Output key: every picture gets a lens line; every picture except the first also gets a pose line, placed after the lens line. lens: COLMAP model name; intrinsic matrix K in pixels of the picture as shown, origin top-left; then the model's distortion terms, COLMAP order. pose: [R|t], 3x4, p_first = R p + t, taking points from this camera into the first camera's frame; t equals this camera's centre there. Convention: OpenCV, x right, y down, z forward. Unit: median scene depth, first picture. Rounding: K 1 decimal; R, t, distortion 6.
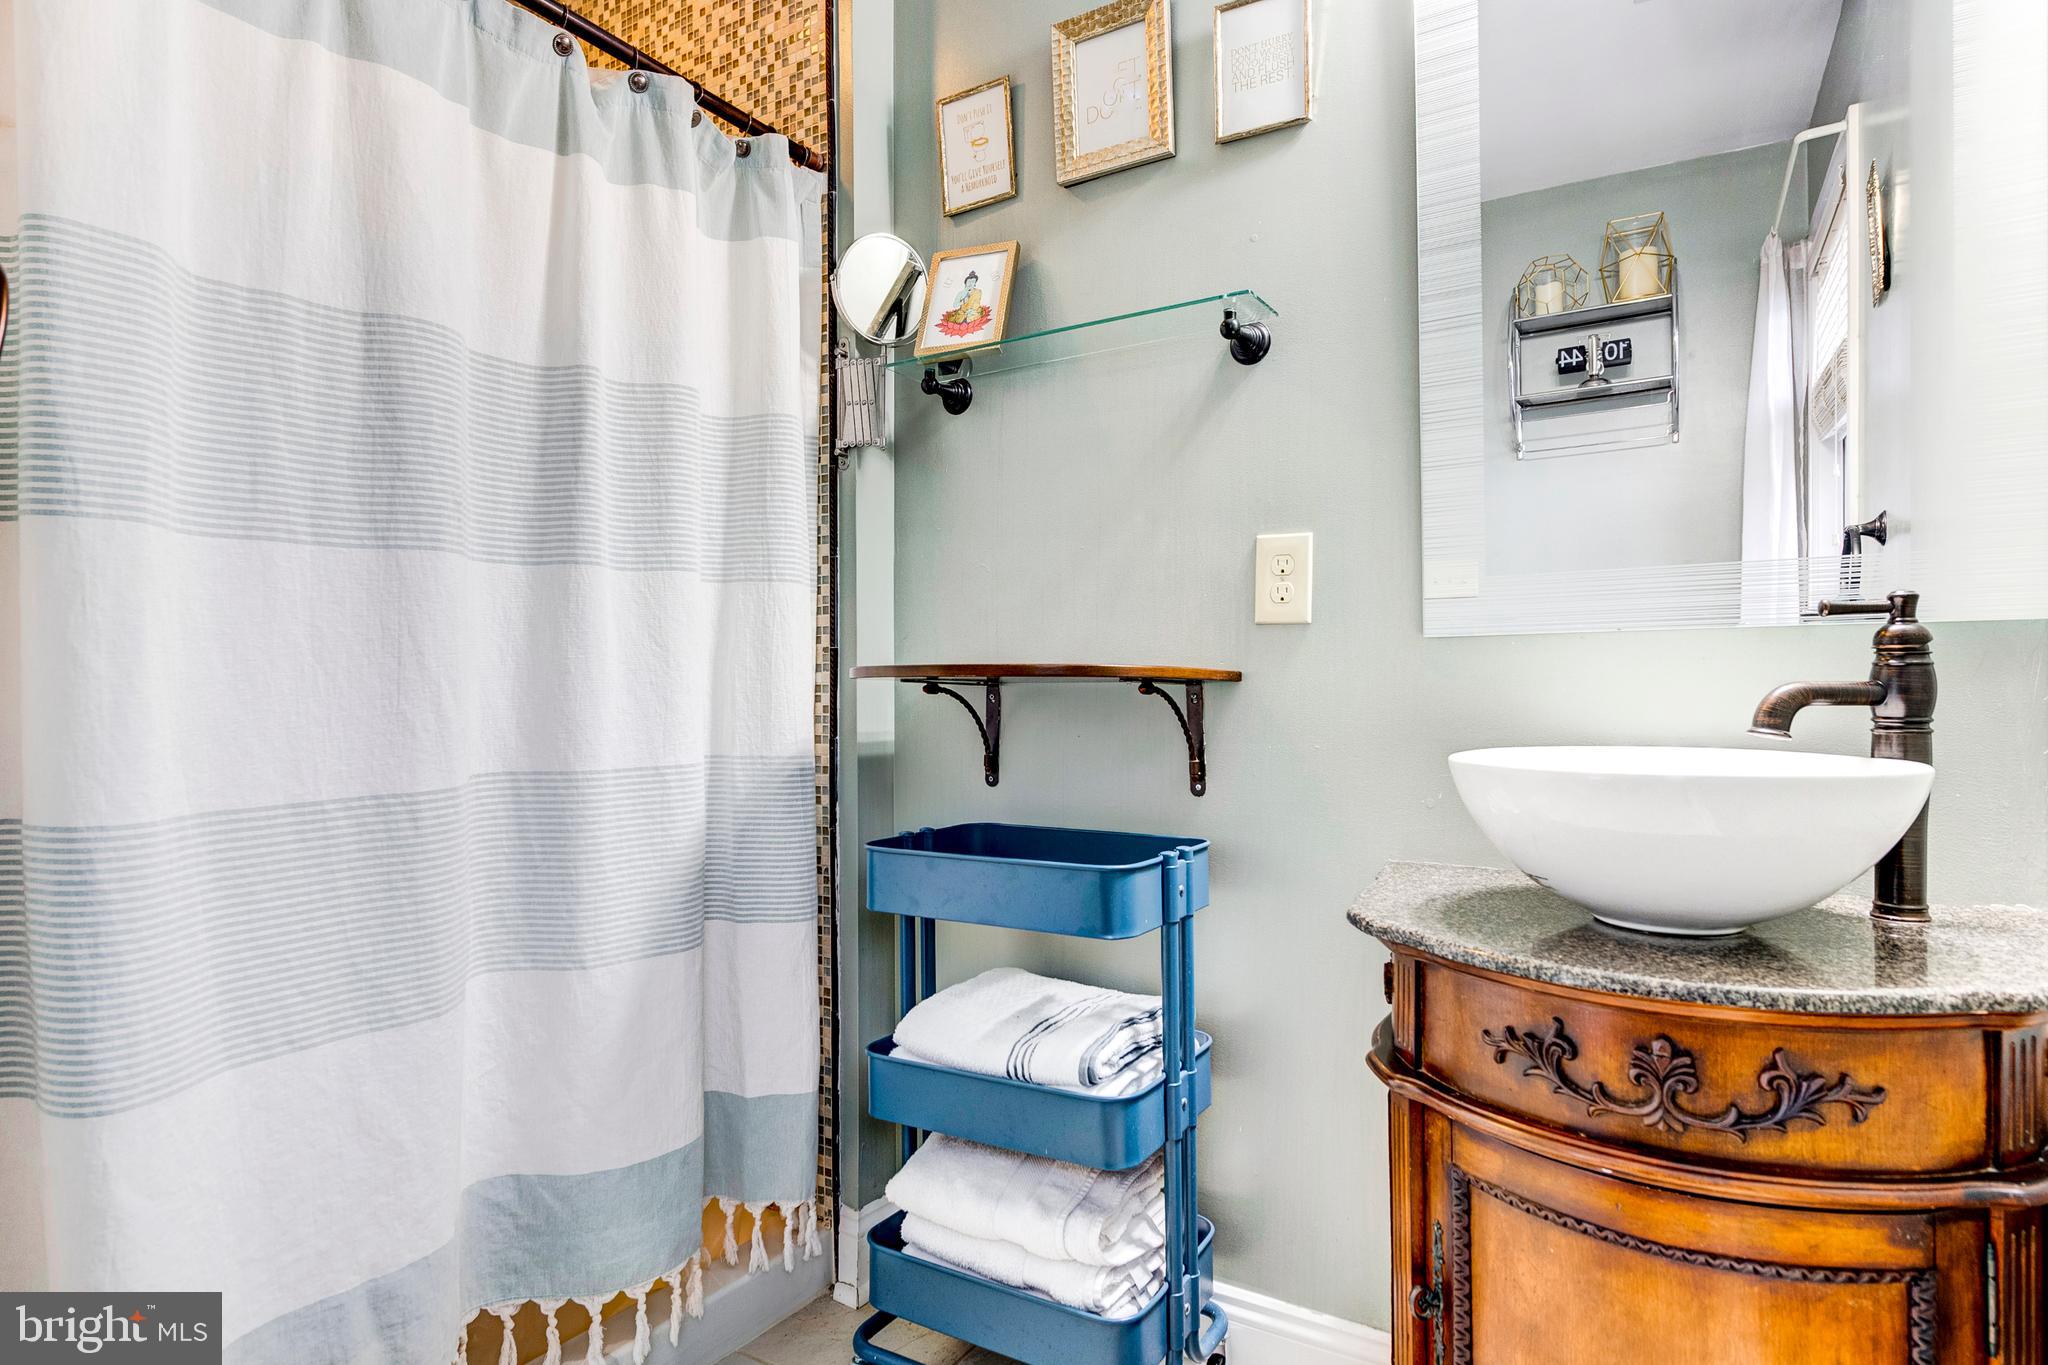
lens RADIAL K [[1121.6, 0, 1024.0], [0, 1121.6, 682.5], [0, 0, 1]] dist [-0.000393, -0.000456]
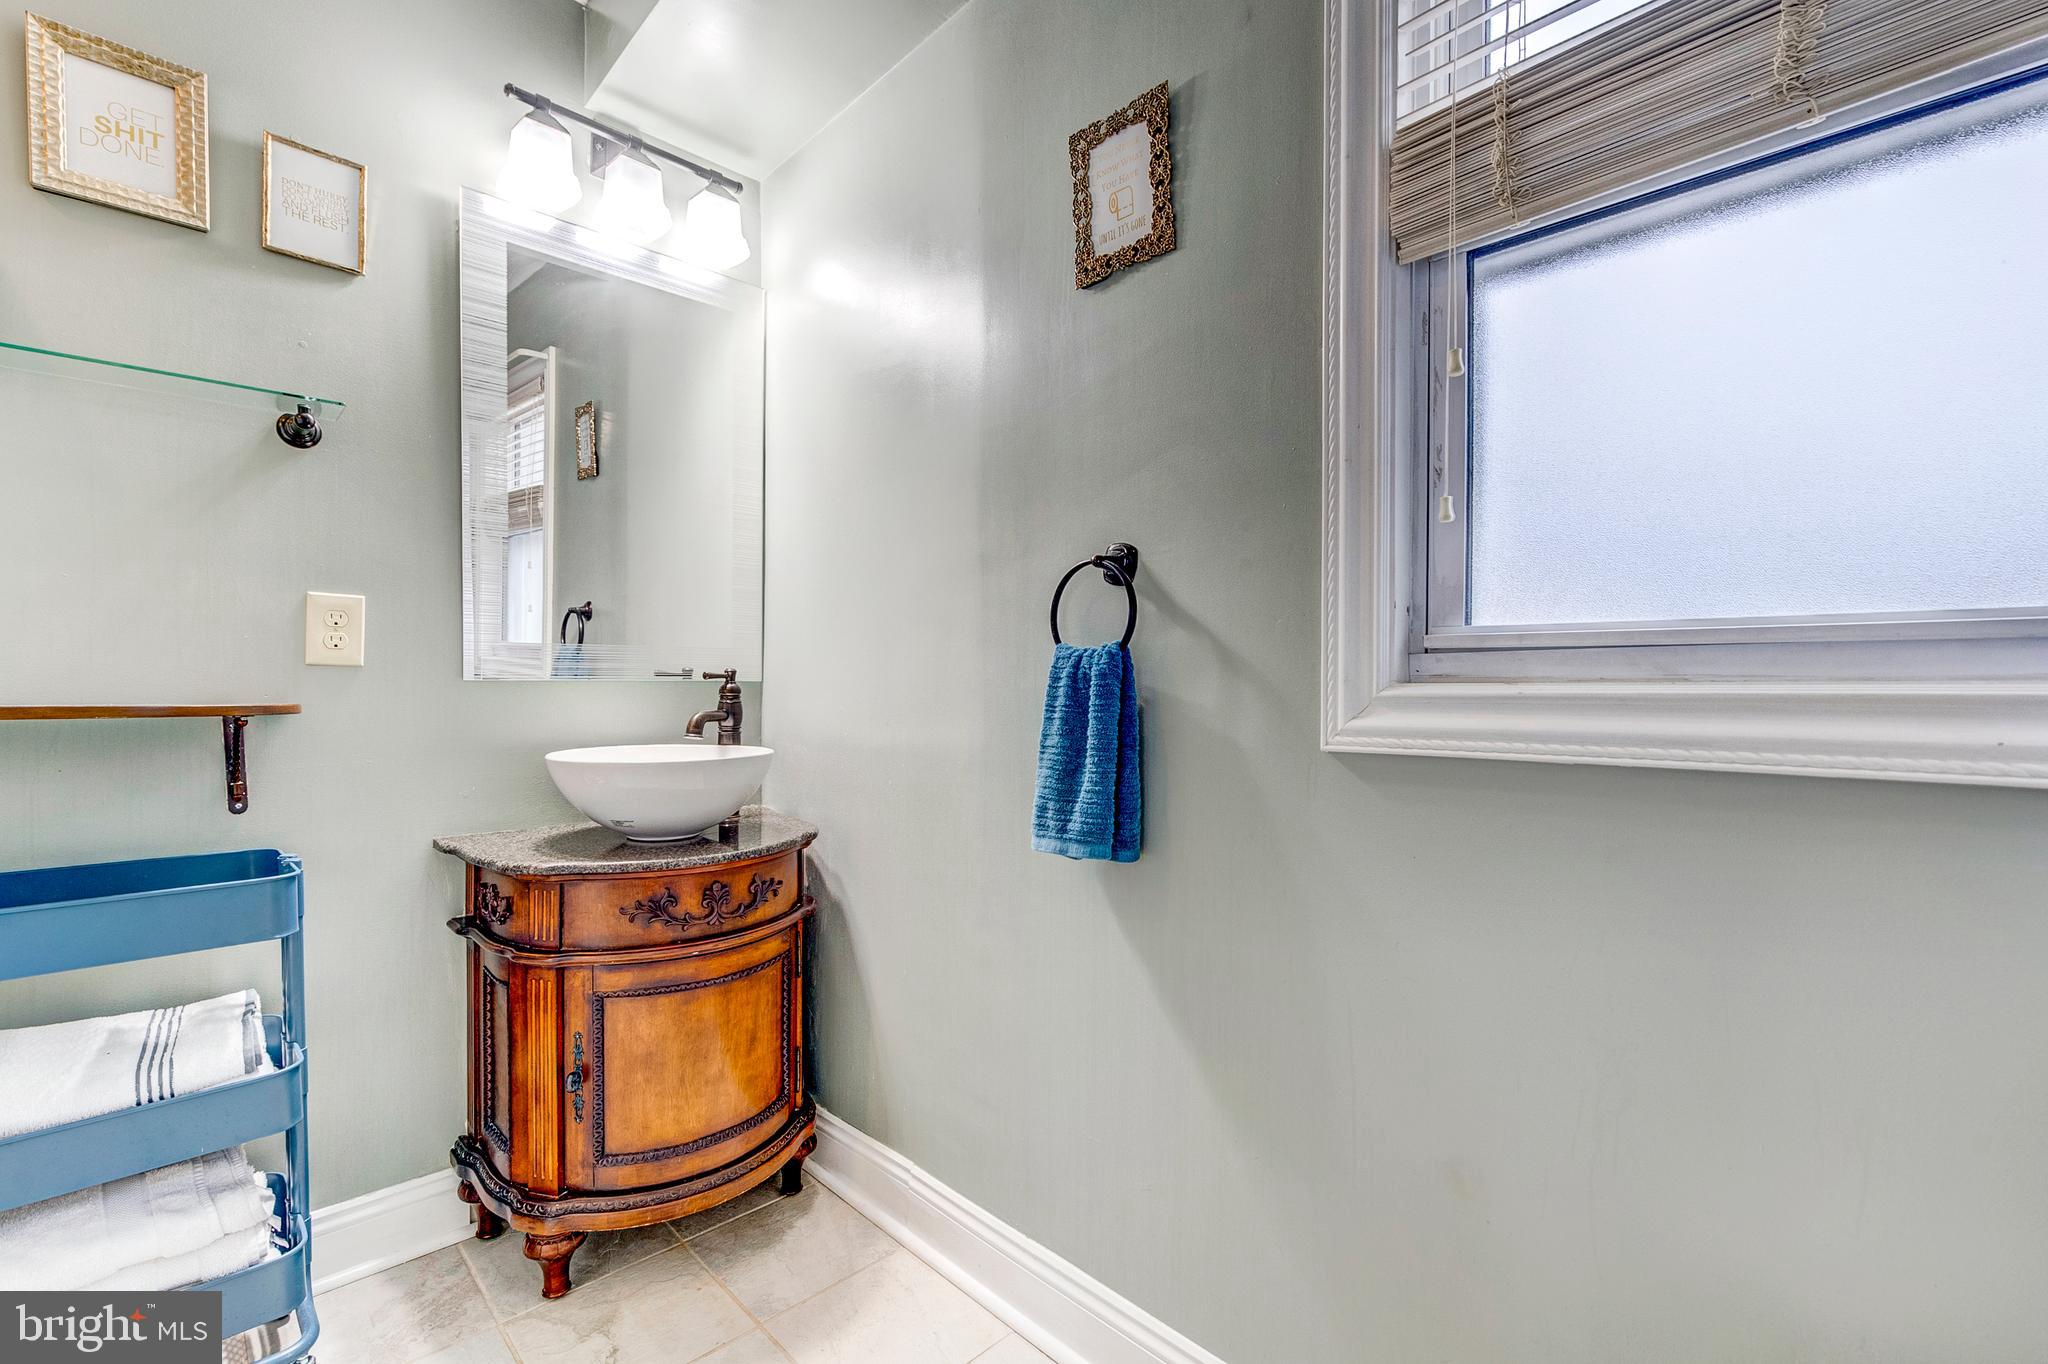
lens RADIAL K [[896.2, 0, 1024.0], [0, 896.2, 682.0], [0, 0, 1]] dist [0.000419, 0.000190]
pose [[0.238453, 0.009585, 0.971107, -0.829265], [-0.009305, 0.999928, -0.007585, -0.050291], [-0.971110, -0.007228, 0.238525, 0.019338]]
